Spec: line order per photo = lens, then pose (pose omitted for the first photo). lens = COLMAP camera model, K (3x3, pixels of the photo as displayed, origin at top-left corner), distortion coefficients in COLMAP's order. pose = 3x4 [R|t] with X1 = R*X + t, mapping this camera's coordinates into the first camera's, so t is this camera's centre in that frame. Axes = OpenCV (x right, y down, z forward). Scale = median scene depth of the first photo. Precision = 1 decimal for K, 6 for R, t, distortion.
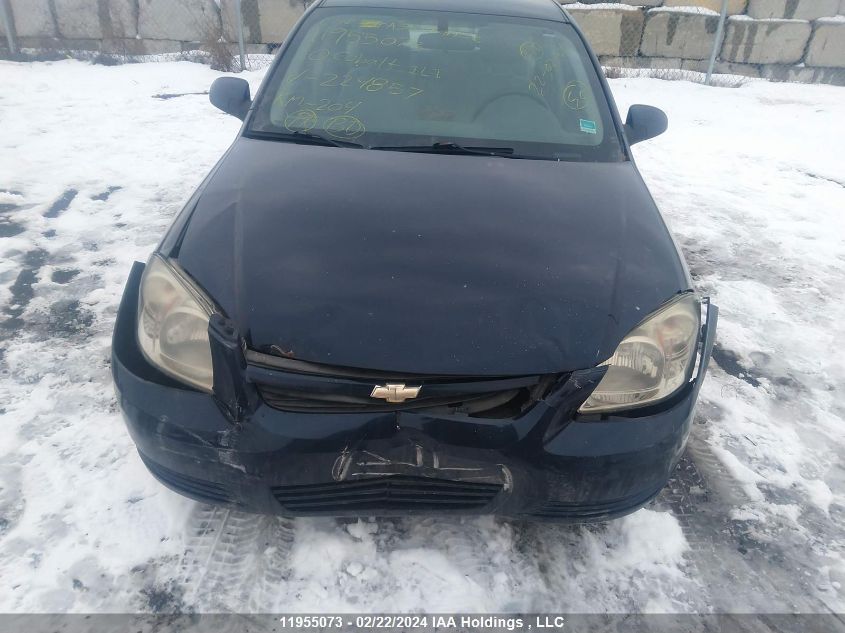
lens RADIAL K [[632.8, 0, 417.6], [0, 632.8, 332.5], [0, 0, 1]] dist [0.043406, -0.073203]
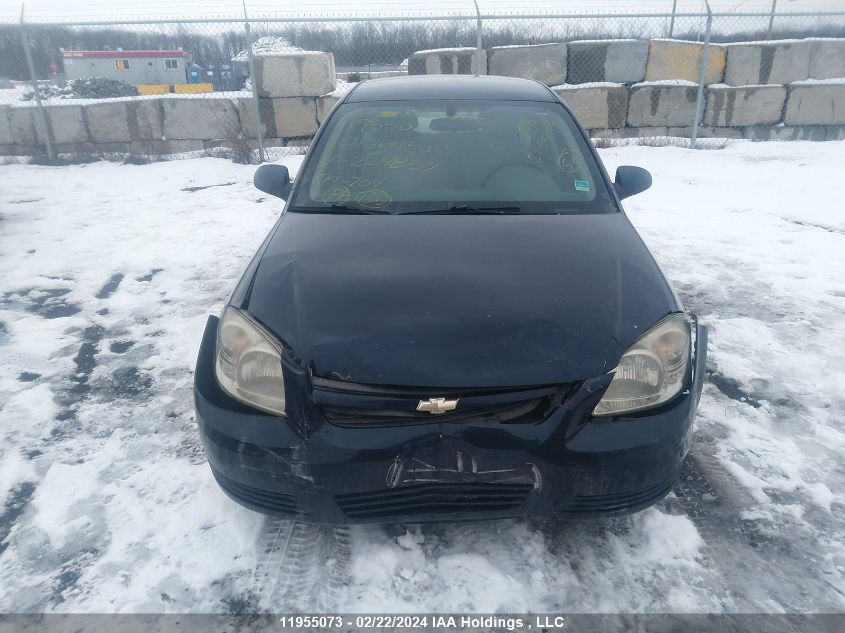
lens RADIAL K [[632.8, 0, 417.6], [0, 632.8, 332.5], [0, 0, 1]] dist [0.043406, -0.073203]
pose [[0.998288, -0.056430, -0.015406, -0.031090], [0.054254, 0.991675, -0.116781, 0.064536], [0.021868, 0.115745, 0.993038, -0.136244]]
